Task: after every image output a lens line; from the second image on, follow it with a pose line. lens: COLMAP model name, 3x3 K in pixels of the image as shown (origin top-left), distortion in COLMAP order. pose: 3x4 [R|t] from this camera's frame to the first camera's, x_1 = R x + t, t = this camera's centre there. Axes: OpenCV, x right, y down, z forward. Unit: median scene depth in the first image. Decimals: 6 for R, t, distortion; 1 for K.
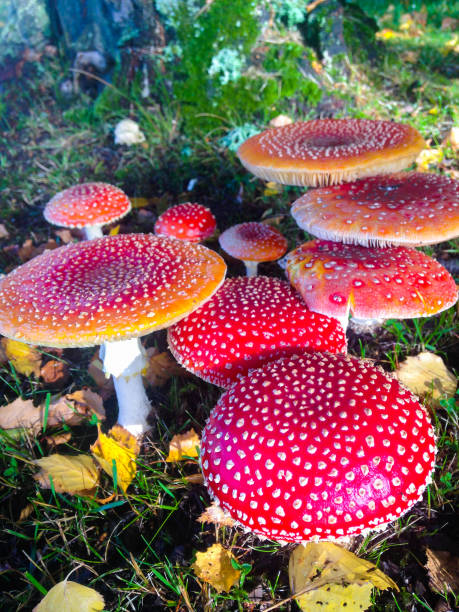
lens RADIAL K [[497.4, 0, 231.8], [0, 497.4, 301.9], [0, 0, 1]] dist [0.150090, -0.214054]
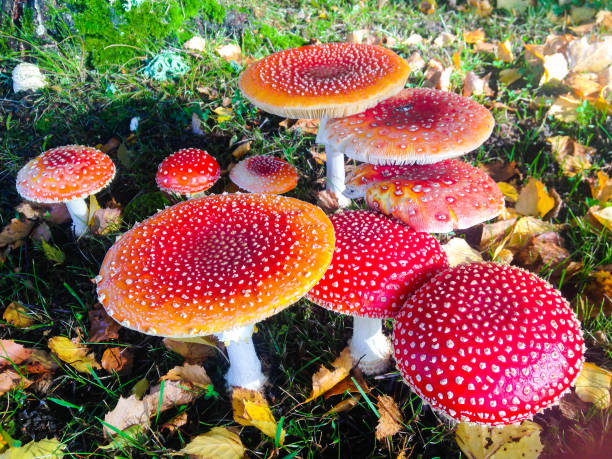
lens RADIAL K [[497.4, 0, 306.0], [0, 497.4, 229.5], [0, 0, 1]] dist [0.150090, -0.214054]
pose [[0.910747, -0.248452, 0.329867, -0.476791], [0.233748, 0.968644, 0.084206, -0.152104], [-0.340445, 0.000415, 0.940264, 0.003978]]
